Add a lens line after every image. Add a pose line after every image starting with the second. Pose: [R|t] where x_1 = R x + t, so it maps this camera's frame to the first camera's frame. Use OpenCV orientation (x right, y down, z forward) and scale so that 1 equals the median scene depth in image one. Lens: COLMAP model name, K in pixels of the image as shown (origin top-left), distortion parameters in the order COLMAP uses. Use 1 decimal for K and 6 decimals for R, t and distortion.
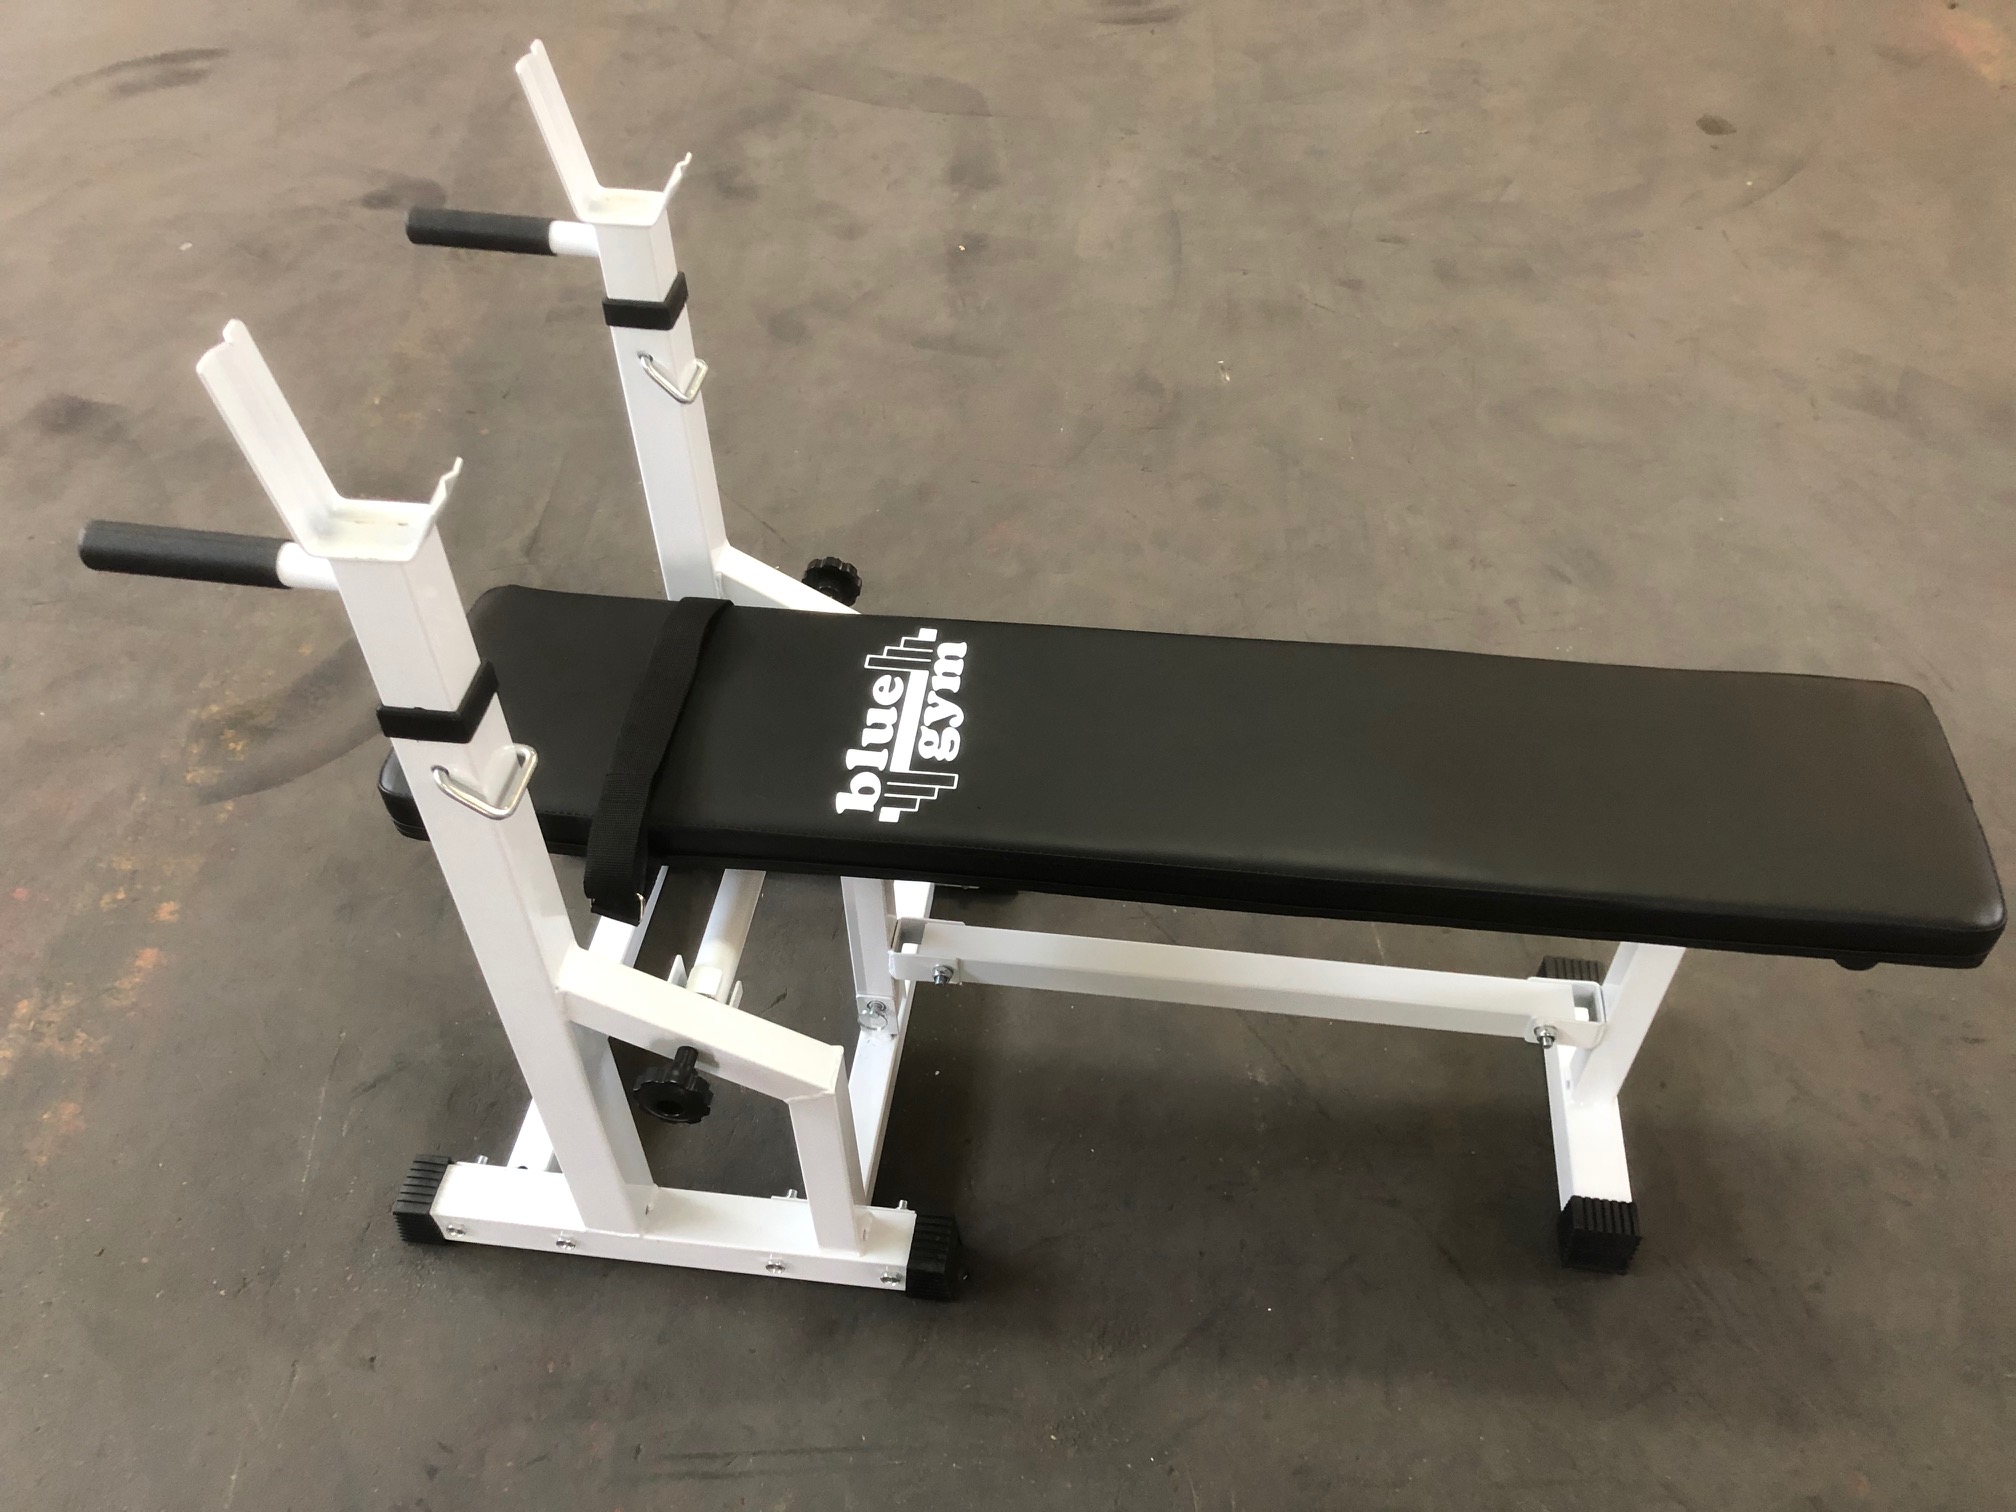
lens RADIAL K [[1604.3, 0, 1008.0], [0, 1604.3, 756.0], [0, 0, 1]] dist [0.030150, -0.003819]
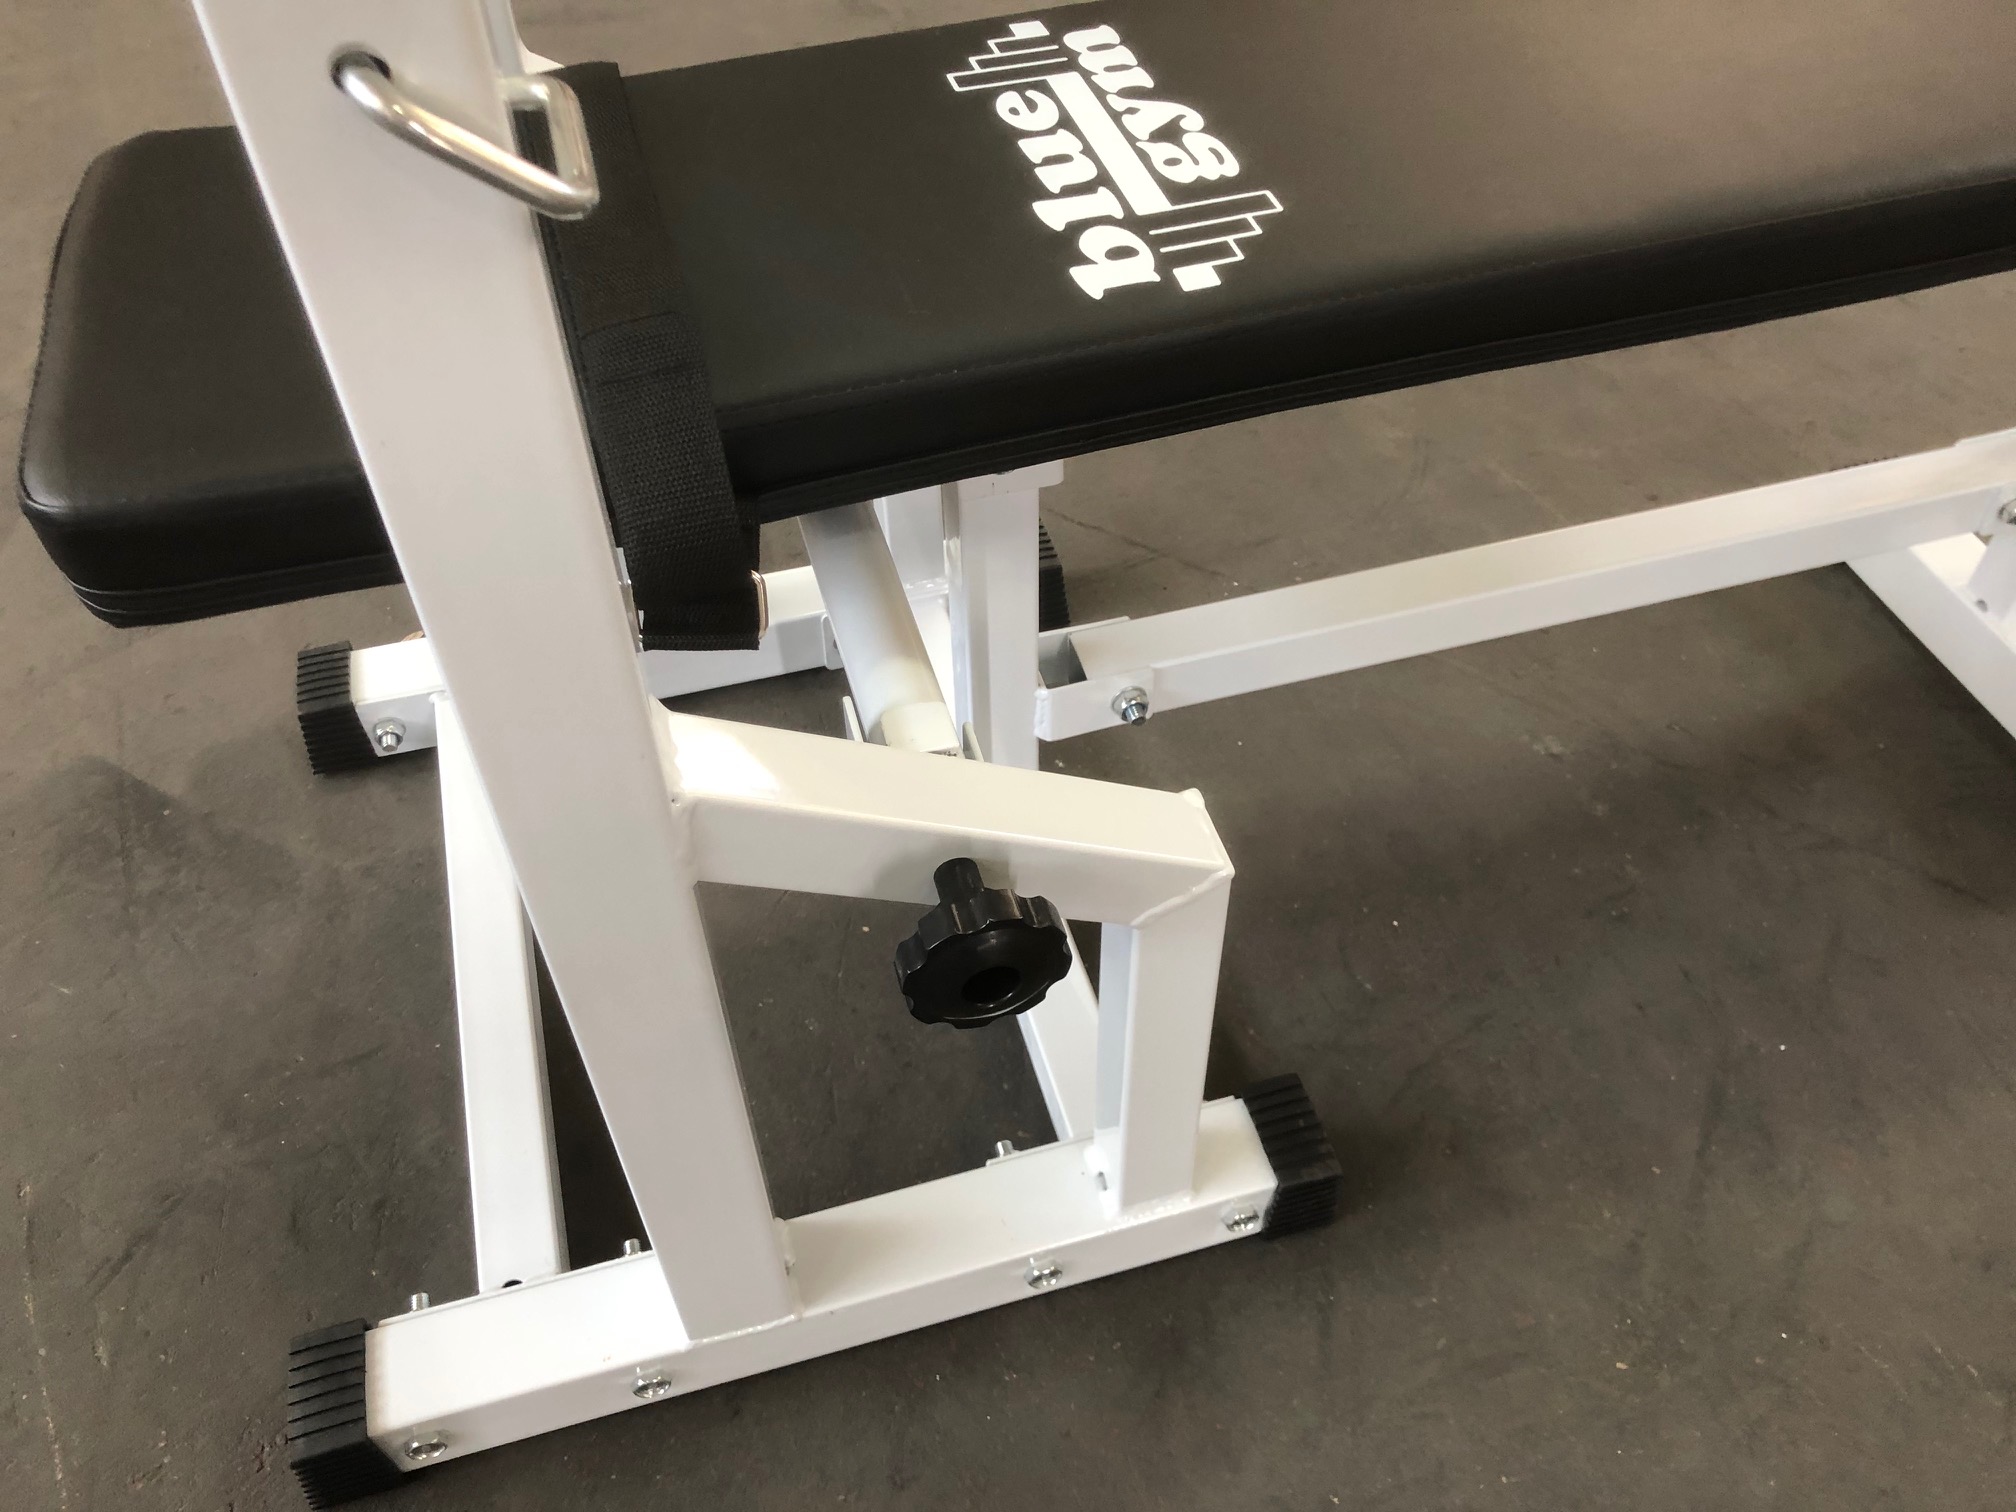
lens RADIAL K [[1667.9, 0, 1008.0], [0, 1667.9, 756.0], [0, 0, 1]] dist [0.020456, 0.005159]
pose [[0.921594, -0.292380, 0.255302, -0.264471], [0.283279, 0.956287, 0.072585, 0.108752], [-0.265364, 0.005428, 0.964133, 0.480090]]
